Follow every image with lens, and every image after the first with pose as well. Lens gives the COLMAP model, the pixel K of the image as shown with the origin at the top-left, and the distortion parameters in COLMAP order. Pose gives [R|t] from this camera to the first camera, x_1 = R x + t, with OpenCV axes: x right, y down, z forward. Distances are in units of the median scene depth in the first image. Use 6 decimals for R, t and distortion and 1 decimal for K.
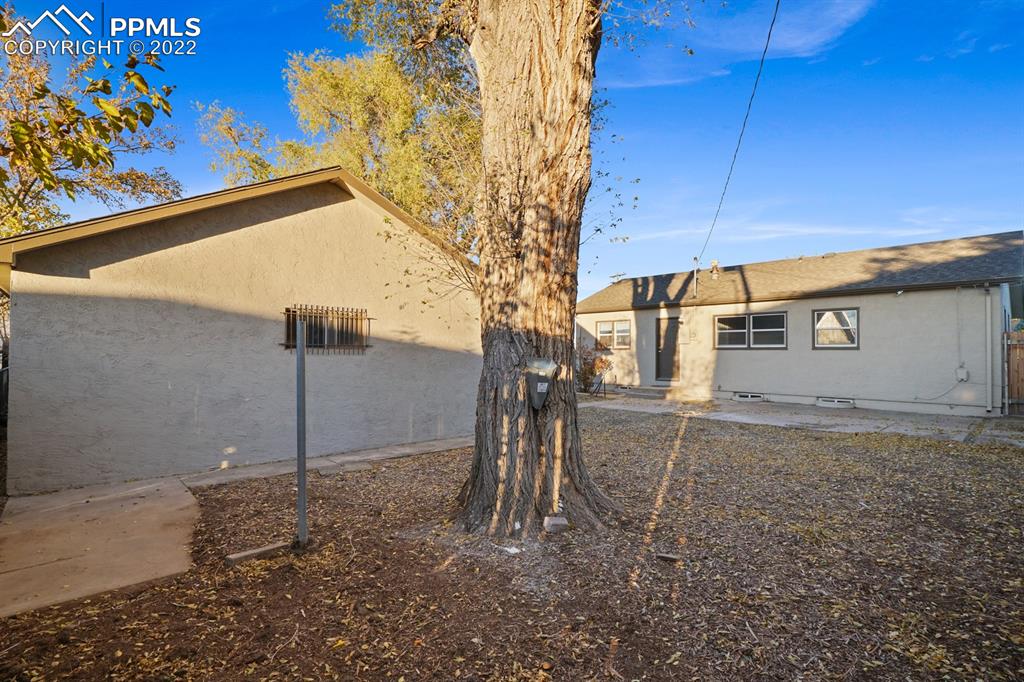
lens RADIAL K [[512.2, 0, 515.2], [0, 512.2, 349.9], [0, 0, 1]] dist [-0.028514, 0.000665]
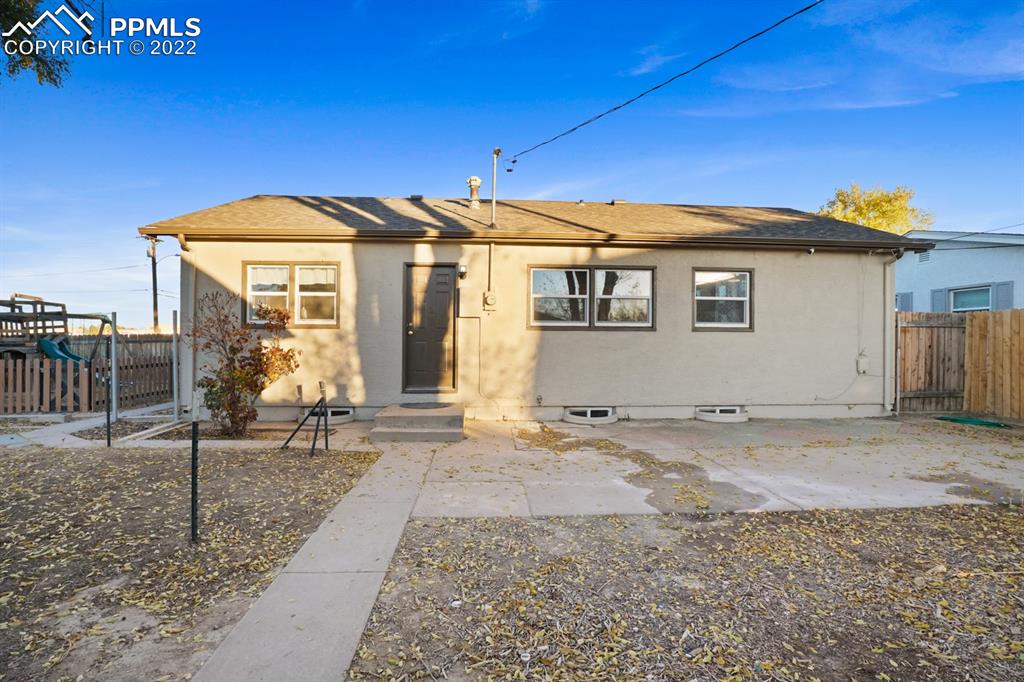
lens RADIAL K [[512.2, 0, 515.2], [0, 512.2, 349.9], [0, 0, 1]] dist [-0.028514, 0.000665]
pose [[0.629108, -0.003467, 0.777310, -0.037117], [-0.007648, 0.999914, 0.010649, 0.015776], [-0.777280, -0.012644, 0.629028, 0.672255]]
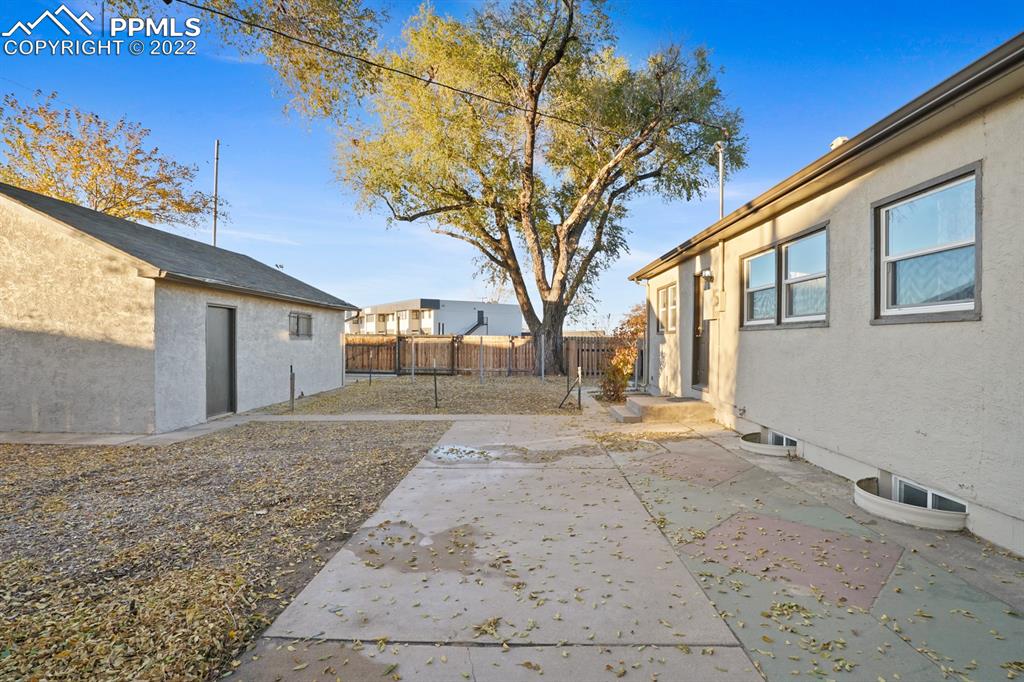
lens RADIAL K [[512.2, 0, 515.2], [0, 512.2, 349.9], [0, 0, 1]] dist [-0.028514, 0.000665]
pose [[0.702185, 0.010617, -0.711916, 0.578618], [0.003226, 0.999831, 0.018093, 0.008012], [0.711987, -0.015001, 0.702032, 0.526288]]
